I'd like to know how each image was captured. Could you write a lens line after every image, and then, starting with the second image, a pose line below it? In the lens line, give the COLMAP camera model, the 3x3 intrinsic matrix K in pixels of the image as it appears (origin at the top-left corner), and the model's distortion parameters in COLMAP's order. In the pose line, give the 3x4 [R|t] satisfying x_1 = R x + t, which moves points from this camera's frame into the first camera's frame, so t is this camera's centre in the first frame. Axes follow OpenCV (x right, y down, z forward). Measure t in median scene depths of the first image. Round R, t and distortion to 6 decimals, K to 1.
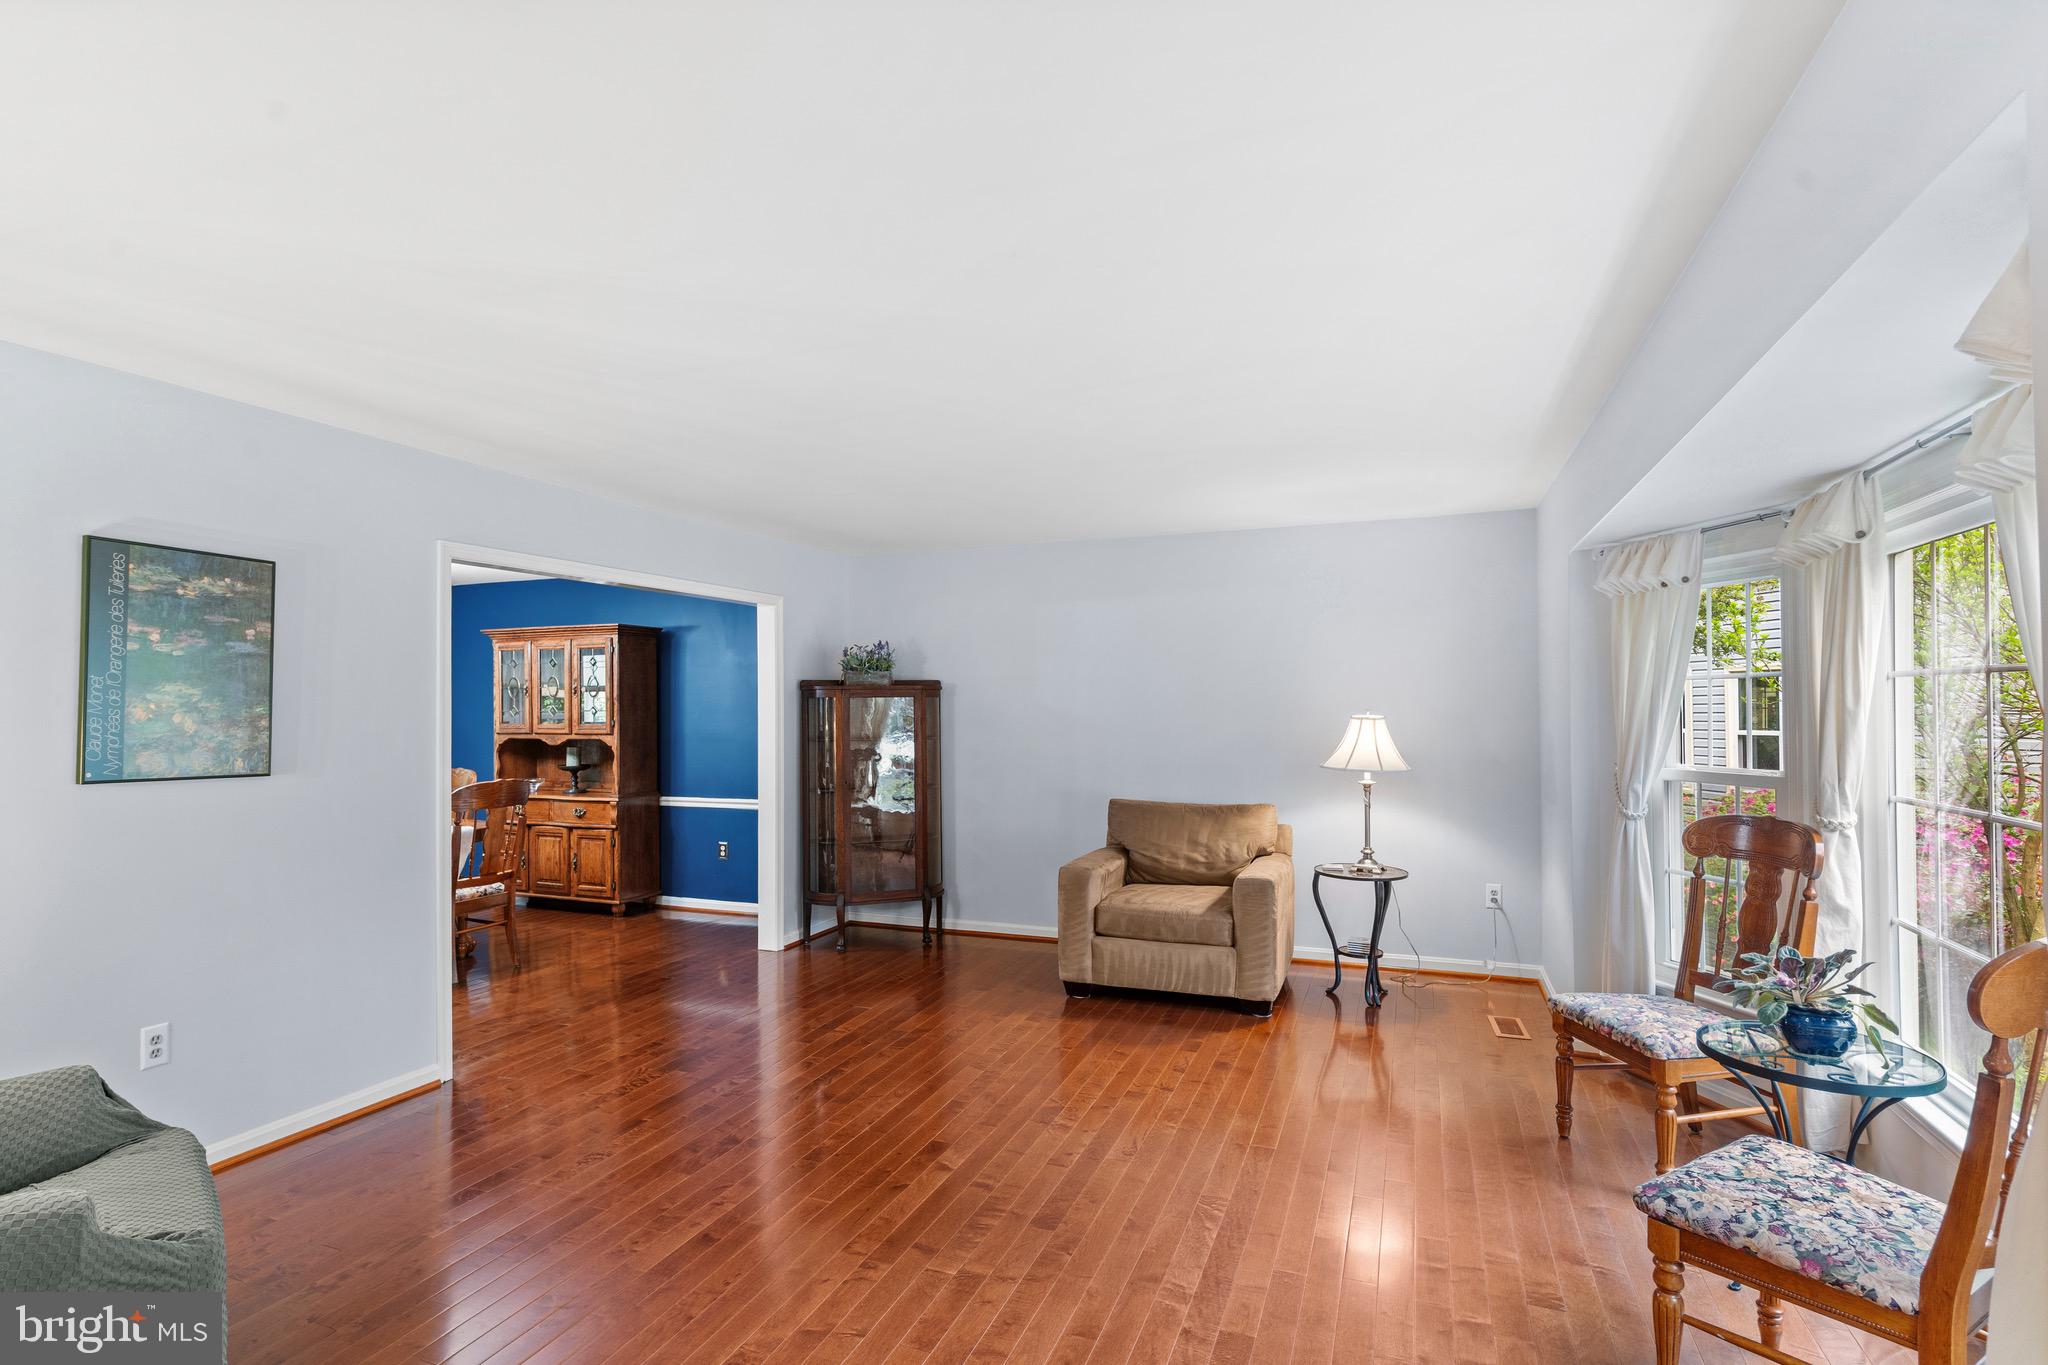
lens RADIAL K [[1004.3, 0, 1022.1], [0, 1004.3, 705.5], [0, 0, 1]] dist [0.006910, 0.000036]
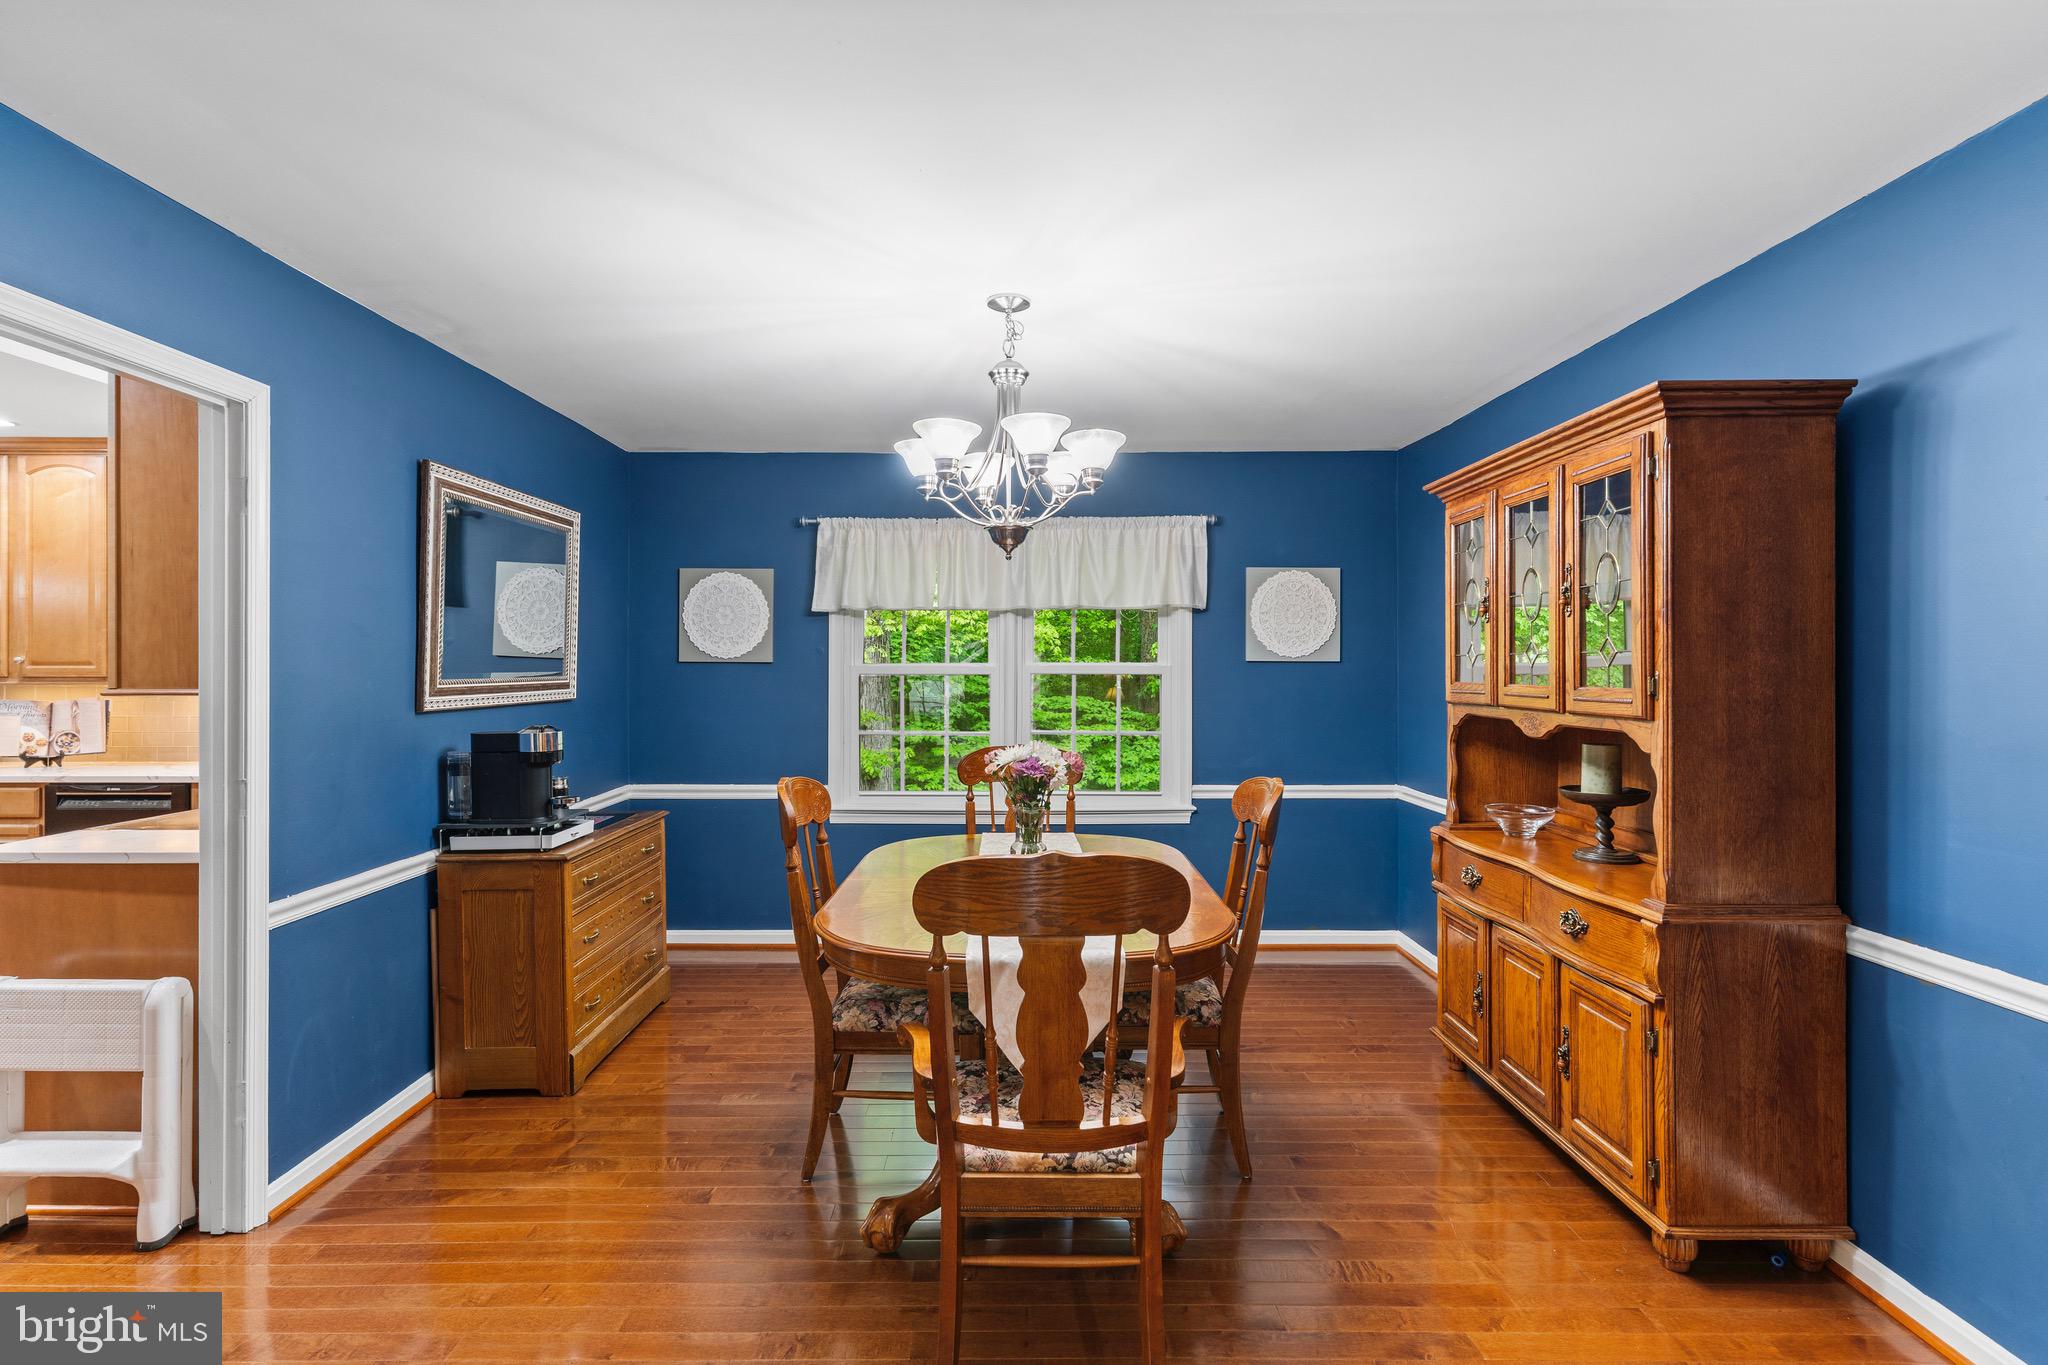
lens RADIAL K [[1004.0, 0, 1011.8], [0, 1004.0, 670.0], [0, 0, 1]] dist [0.002738, 0.000397]
pose [[0.353031, 0.009014, -0.935568, -0.190441], [0.003089, 0.999937, 0.010800, 0.008643], [0.935607, -0.006703, 0.352981, 0.769813]]
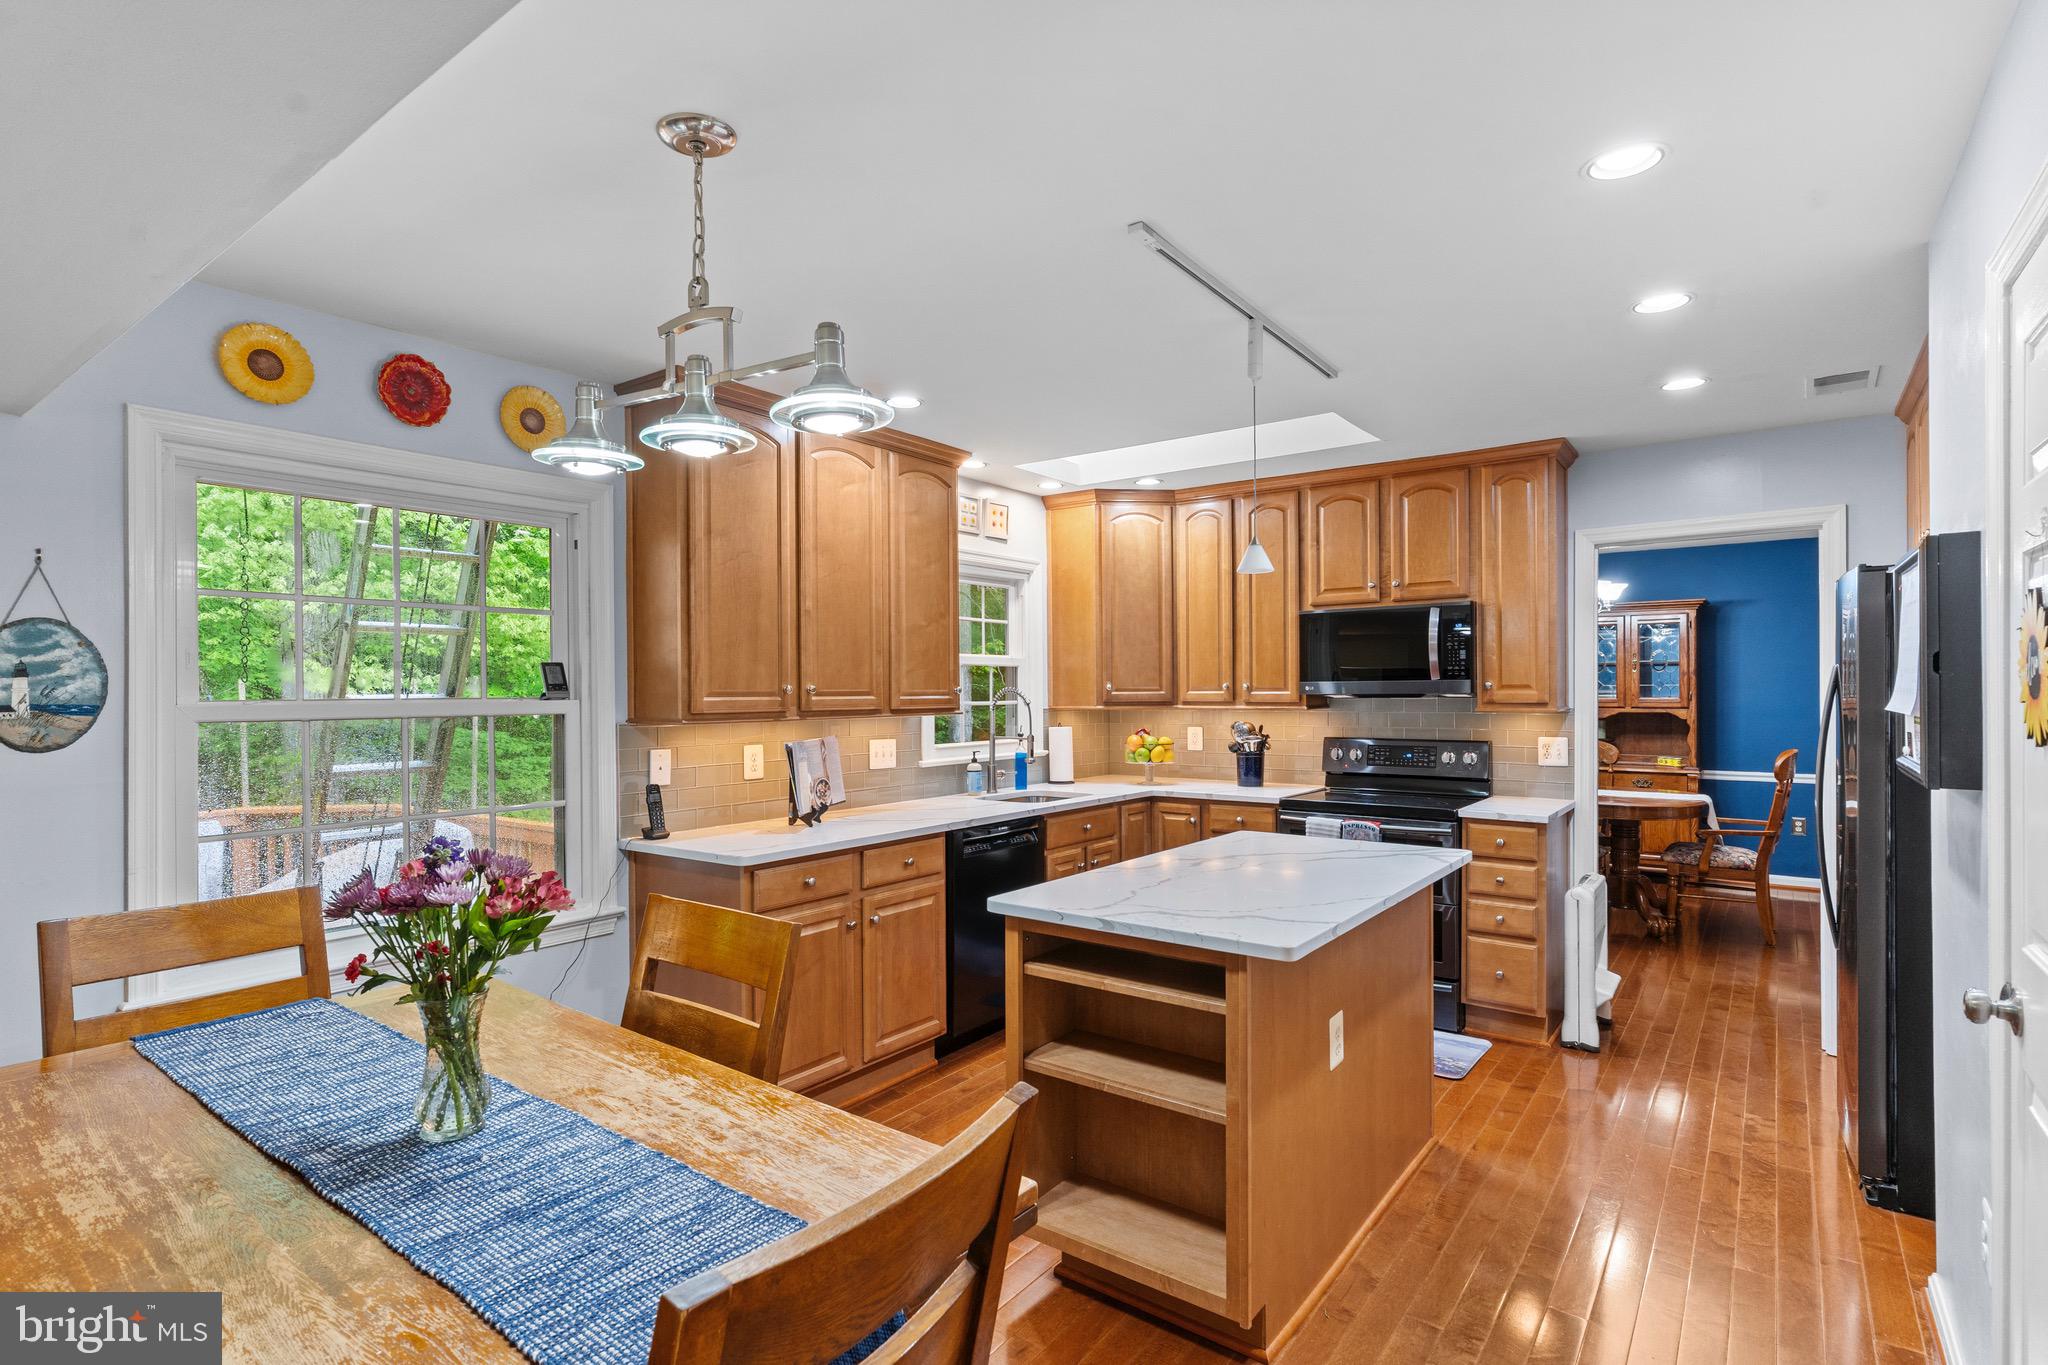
lens RADIAL K [[986.1, 0, 1022.1], [0, 986.1, 689.1], [0, 0, 1]] dist [0.002040, -0.000165]
pose [[0.962517, 0.001703, -0.271215, -0.879088], [0.000472, 0.999968, 0.007954, 0.002330], [0.271219, -0.007784, 0.962486, -0.177614]]
